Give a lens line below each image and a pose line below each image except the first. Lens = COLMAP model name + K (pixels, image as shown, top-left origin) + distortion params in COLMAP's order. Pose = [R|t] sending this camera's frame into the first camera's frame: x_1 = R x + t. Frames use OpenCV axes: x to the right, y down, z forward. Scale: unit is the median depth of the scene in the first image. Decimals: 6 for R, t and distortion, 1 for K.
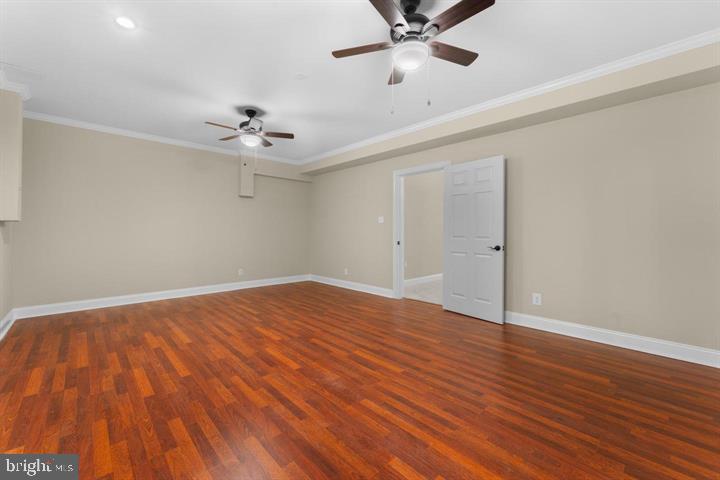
lens RADIAL K [[286.3, 0, 360.6], [0, 286.3, 238.8], [0, 0, 1]] dist [0.000279, 0.000034]
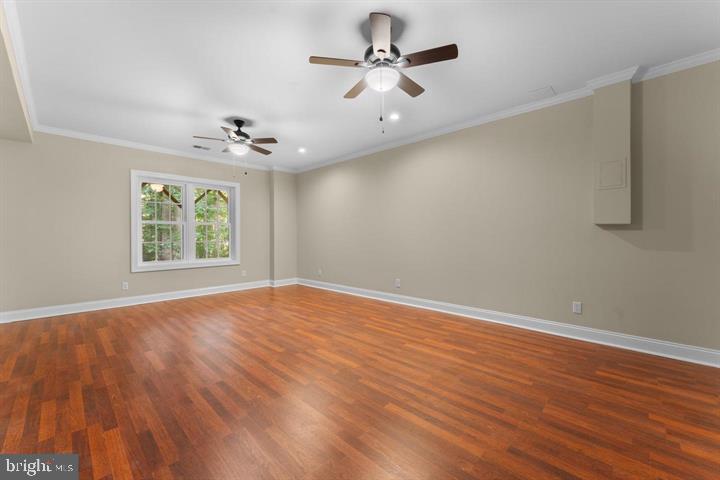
lens RADIAL K [[286.3, 0, 360.6], [0, 286.3, 238.8], [0, 0, 1]] dist [0.000279, 0.000034]
pose [[-0.999463, -0.000721, -0.032772, -0.456867], [-0.001635, 0.999611, 0.027857, -0.044703], [0.032739, 0.027896, -0.999075, 2.248731]]
